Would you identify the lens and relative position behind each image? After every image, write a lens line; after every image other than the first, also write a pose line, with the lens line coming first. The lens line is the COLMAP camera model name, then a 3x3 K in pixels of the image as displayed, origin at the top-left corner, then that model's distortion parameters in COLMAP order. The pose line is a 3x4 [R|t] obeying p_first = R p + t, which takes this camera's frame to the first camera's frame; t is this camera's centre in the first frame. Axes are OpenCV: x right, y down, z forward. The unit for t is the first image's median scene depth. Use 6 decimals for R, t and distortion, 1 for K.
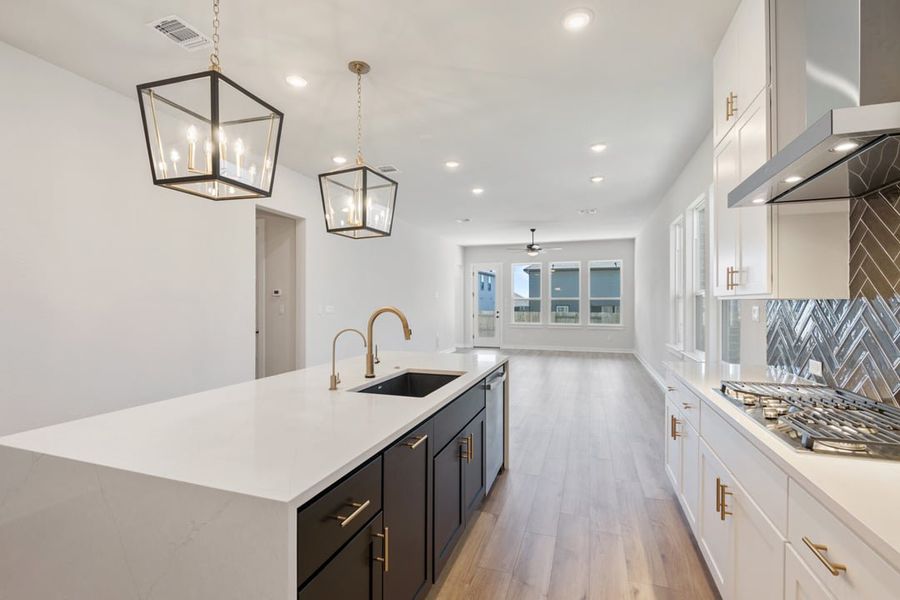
lens RADIAL K [[420.4, 0, 443.6], [0, 420.4, 304.5], [0, 0, 1]] dist [-0.000365, -0.010015]
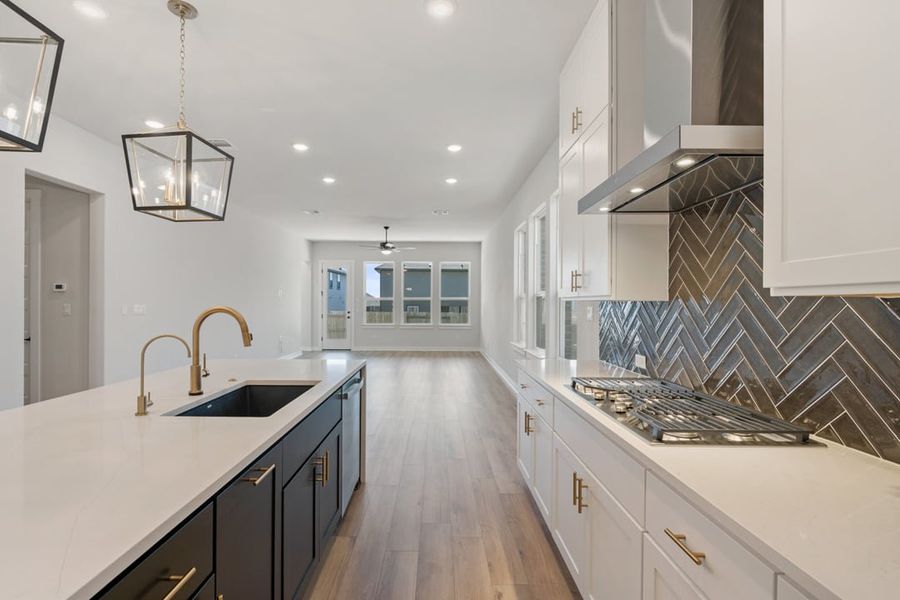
lens RADIAL K [[432.0, 0, 440.5], [0, 432.0, 306.0], [0, 0, 1]] dist [0.001288, -0.009640]
pose [[0.941987, 0.003210, 0.335634, -0.012337], [-0.004491, 0.999985, 0.003040, 0.000055], [-0.335619, -0.004371, 0.941988, 0.069163]]
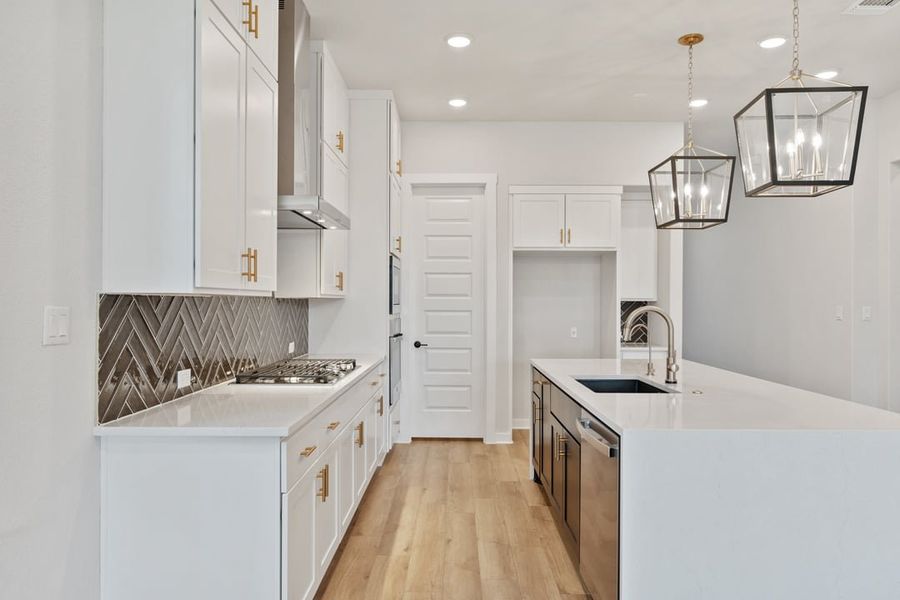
lens RADIAL K [[535.6, 0, 450.0], [0, 535.6, 300.0], [0, 0, 1]] dist [0.001531, -0.024153]
pose [[-0.947353, -0.003839, -0.320167, 0.641434], [-0.004869, 0.999985, 0.002415, -0.008699], [0.320153, 0.003847, -0.947358, 1.902915]]
